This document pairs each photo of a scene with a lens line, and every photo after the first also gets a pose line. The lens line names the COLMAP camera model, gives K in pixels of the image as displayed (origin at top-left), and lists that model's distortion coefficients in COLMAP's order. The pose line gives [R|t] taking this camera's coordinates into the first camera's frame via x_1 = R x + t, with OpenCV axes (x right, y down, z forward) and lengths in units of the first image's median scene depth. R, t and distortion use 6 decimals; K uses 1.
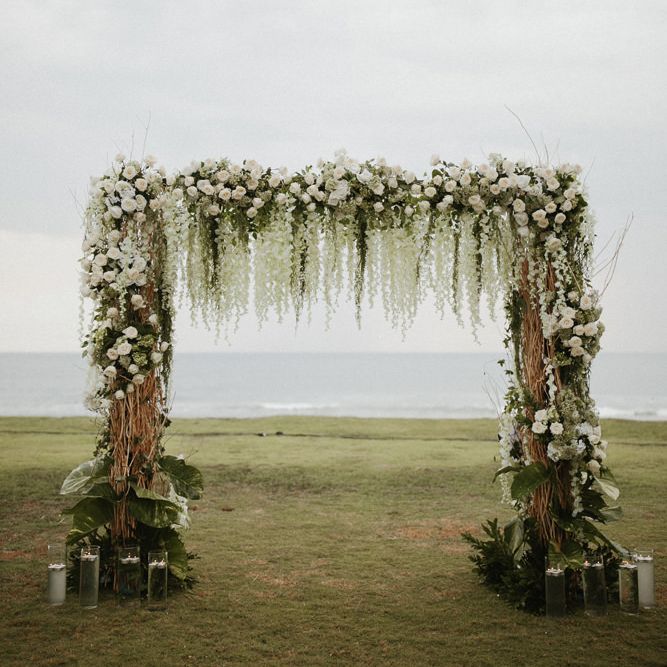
lens RADIAL K [[1082.5, 0, 333.5], [0, 1082.5, 333.3], [0, 0, 1]] dist [0.010934, 0.000000]
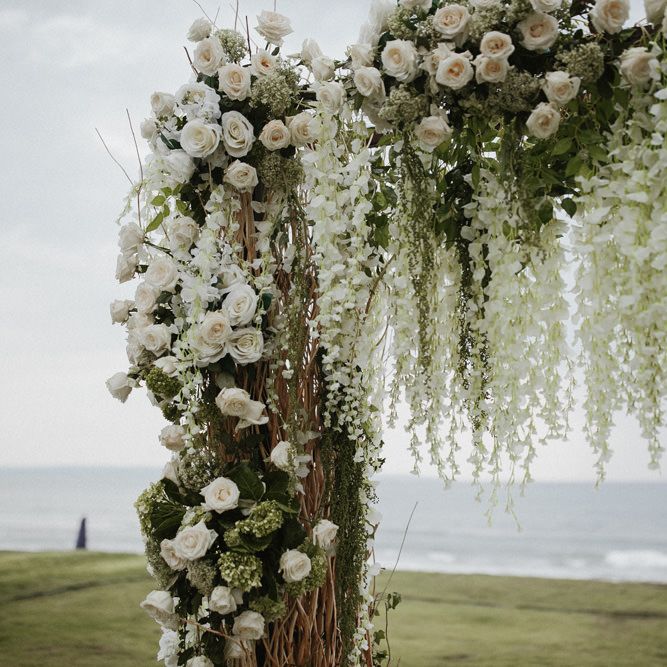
lens RADIAL K [[1082.5, 0, 333.8], [0, 1082.5, 331.8], [0, 0, 1]] dist [0.010934, 0.000000]
pose [[0.915526, -0.054621, -0.398534, -0.007579], [0.005247, 0.992276, -0.123941, -0.009536], [0.402225, 0.111380, 0.908741, 0.685842]]
